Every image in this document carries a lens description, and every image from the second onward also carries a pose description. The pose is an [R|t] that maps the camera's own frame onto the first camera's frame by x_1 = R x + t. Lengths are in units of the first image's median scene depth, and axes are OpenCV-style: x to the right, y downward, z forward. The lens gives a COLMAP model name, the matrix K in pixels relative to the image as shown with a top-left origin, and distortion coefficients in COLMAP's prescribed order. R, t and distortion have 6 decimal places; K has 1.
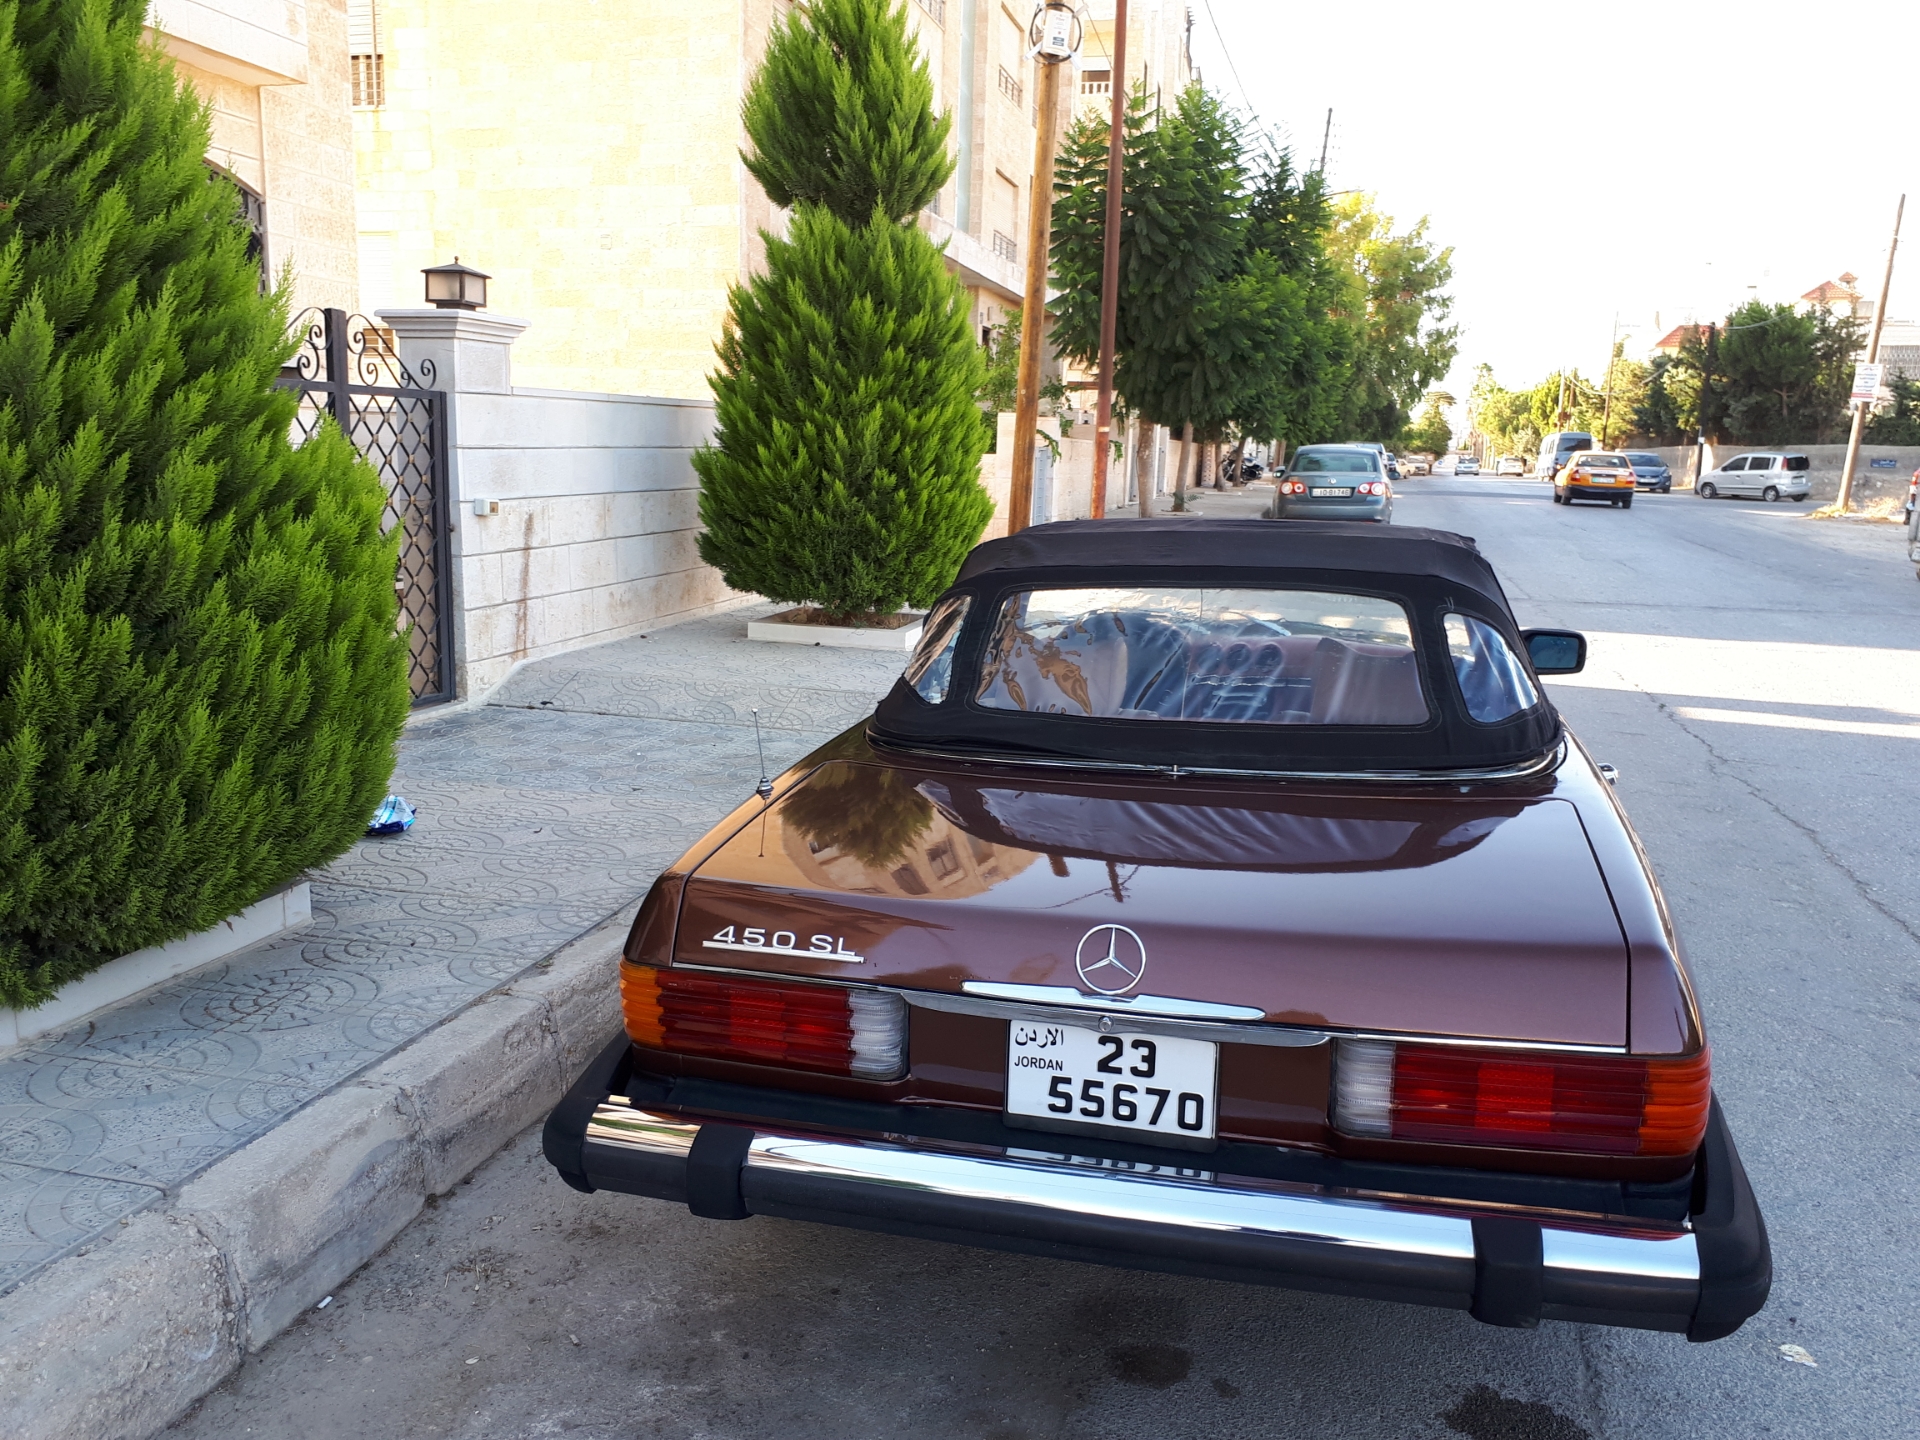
lens RADIAL K [[1533.6, 0, 945.1], [0, 1533.6, 753.2], [0, 0, 1]] dist [0.149854, -0.190875]
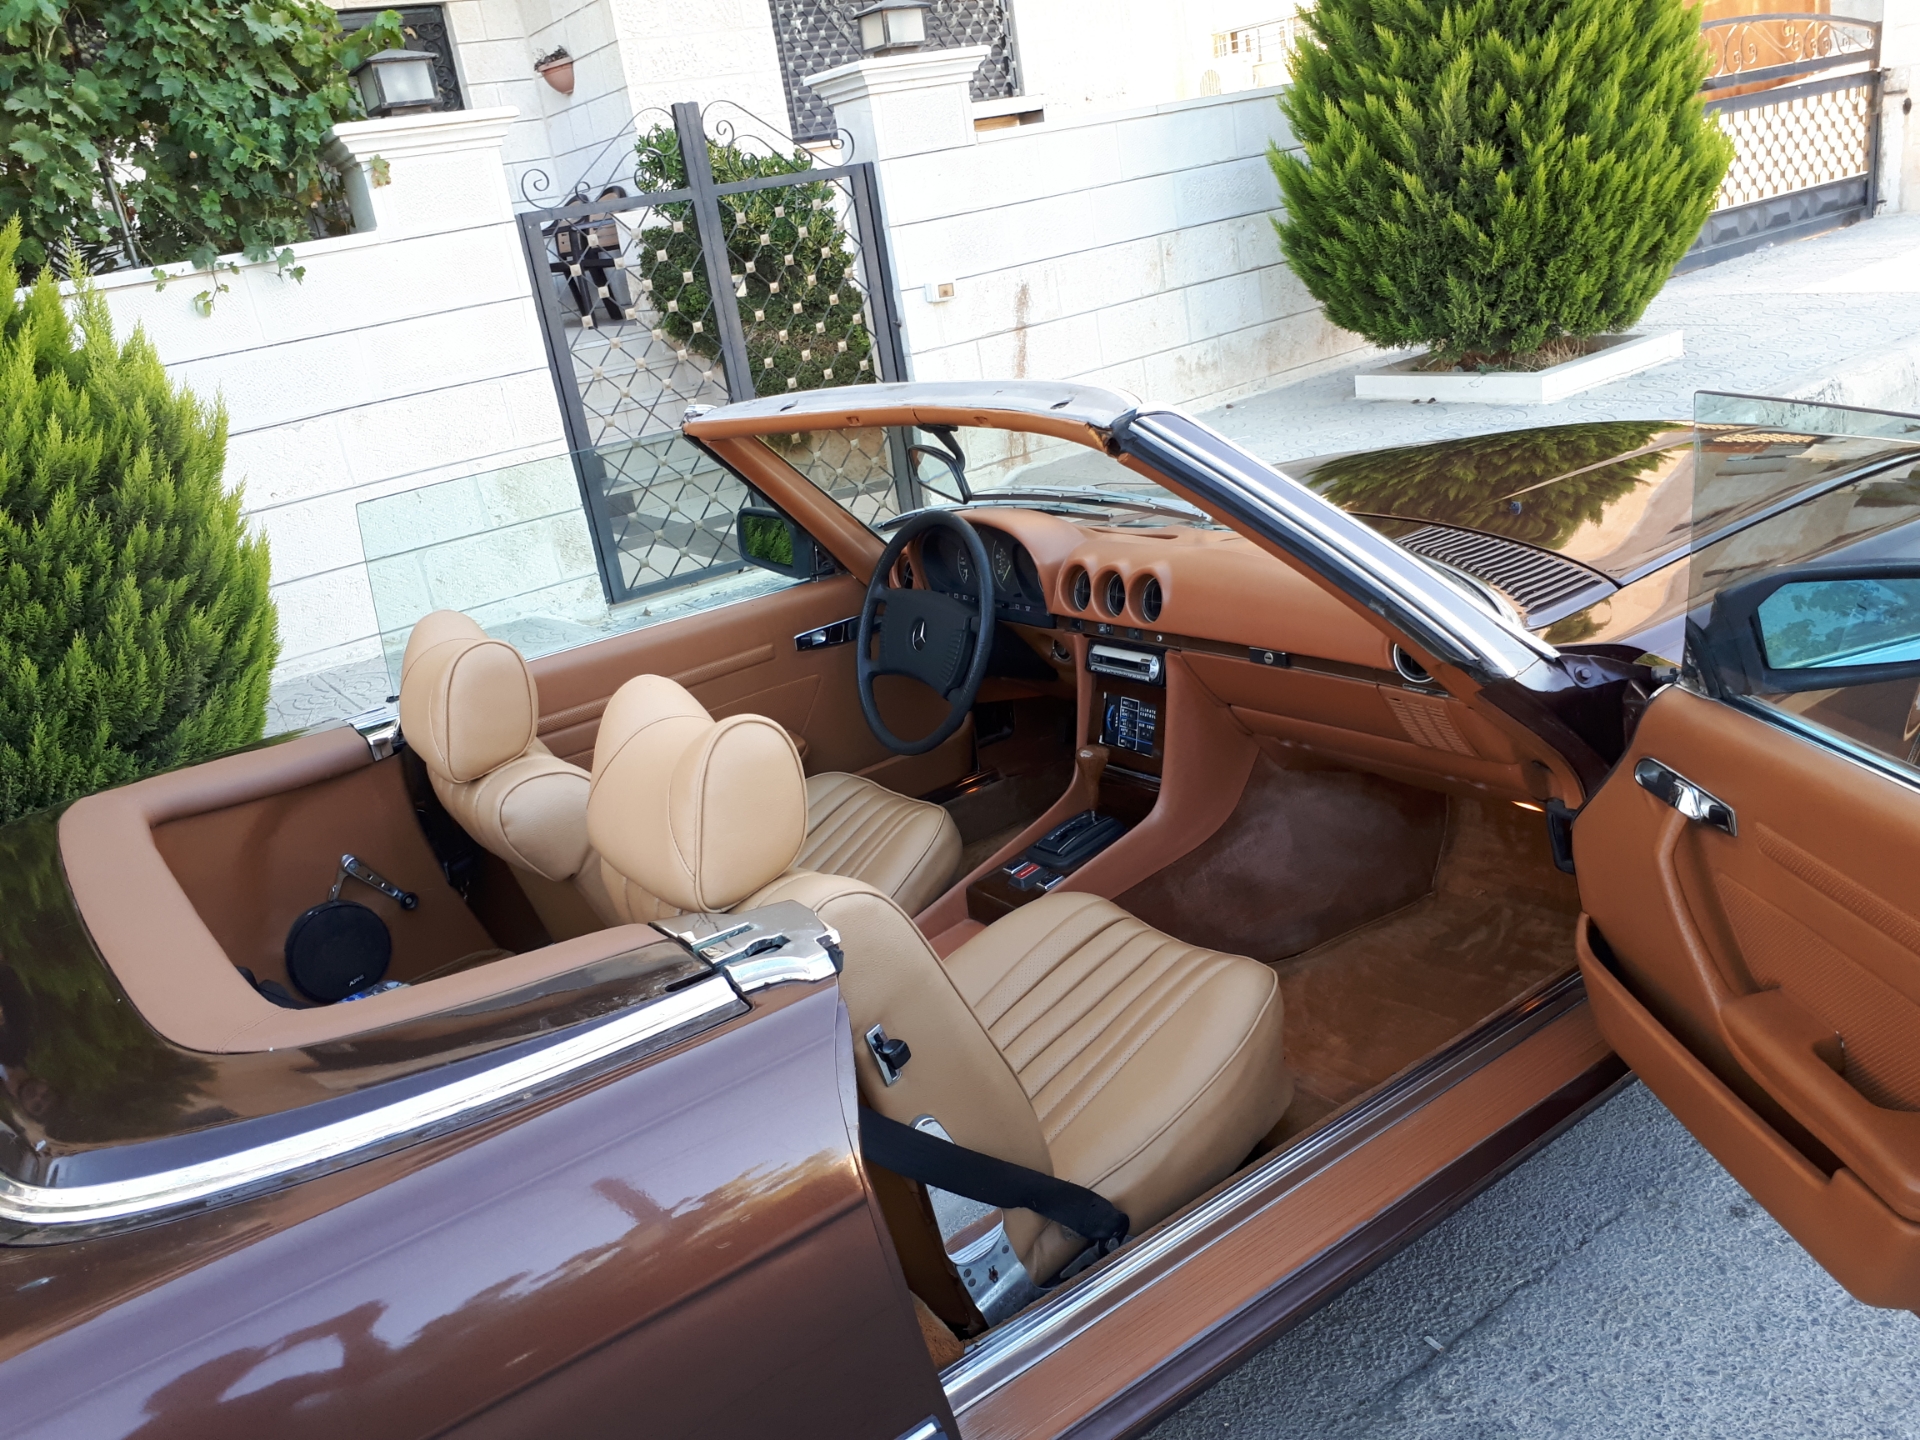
lens RADIAL K [[1565.0, 0, 960.0], [0, 1565.0, 720.0], [0, 0, 1]] dist [0.009640, 0.004604]
pose [[0.747538, 0.078545, -0.659558, 0.269306], [0.044306, 0.984876, 0.167503, -0.060050], [0.662739, -0.154437, 0.732752, 0.300872]]
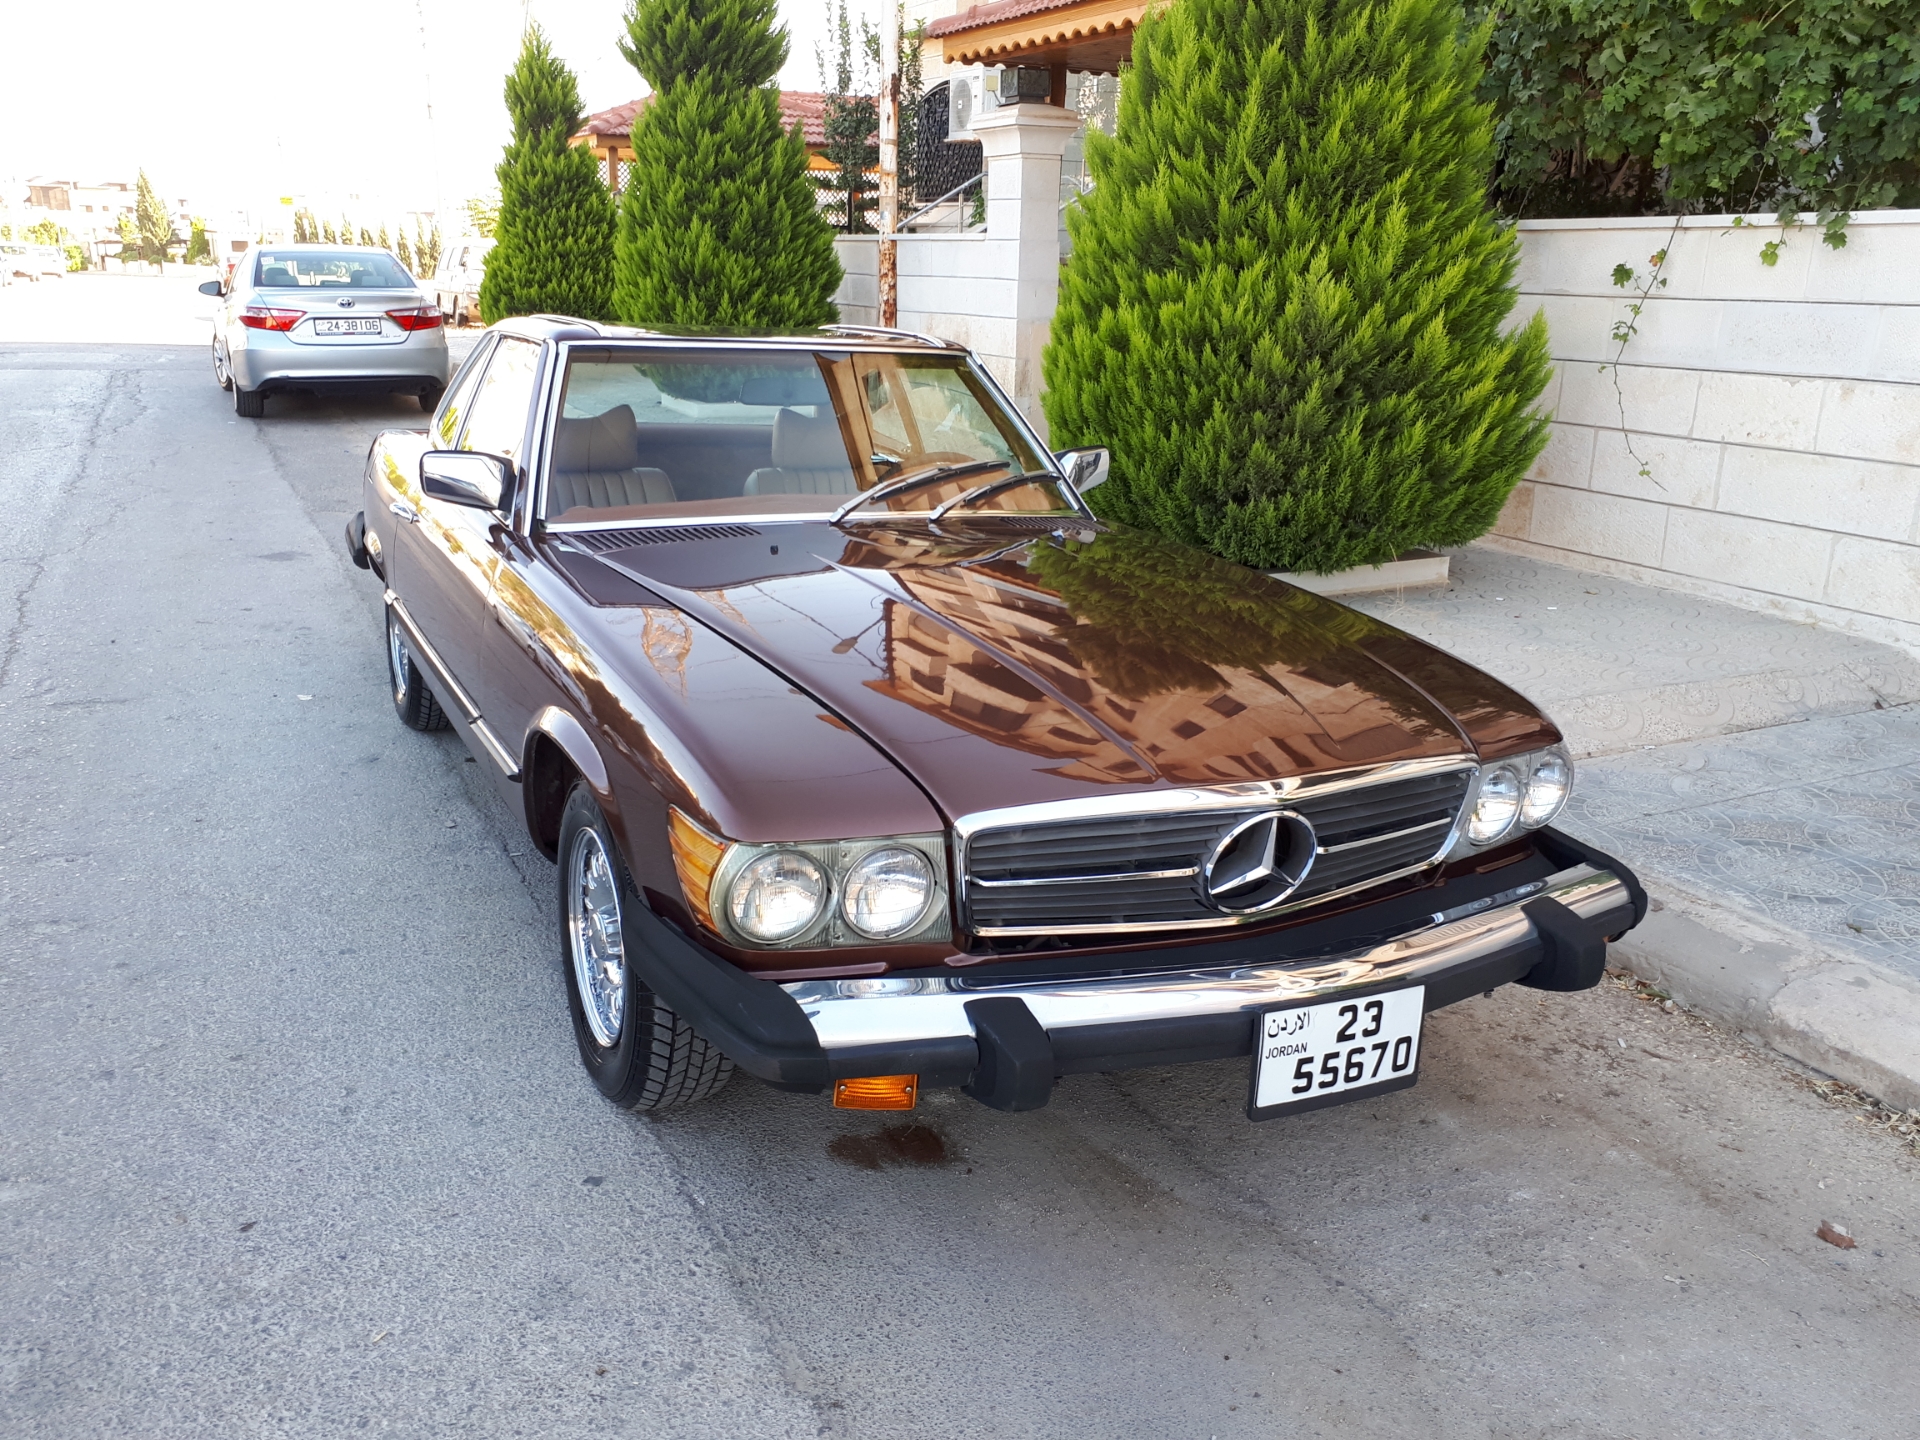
lens RADIAL K [[1602.1, 0, 956.0], [0, 1602.1, 767.1], [0, 0, 1]] dist [0.005689, -0.009756]
pose [[-0.768094, 0.153774, -0.621599, 0.368419], [-0.166602, 0.889314, 0.425869, -0.163676], [0.618284, 0.430668, -0.657457, 0.881934]]
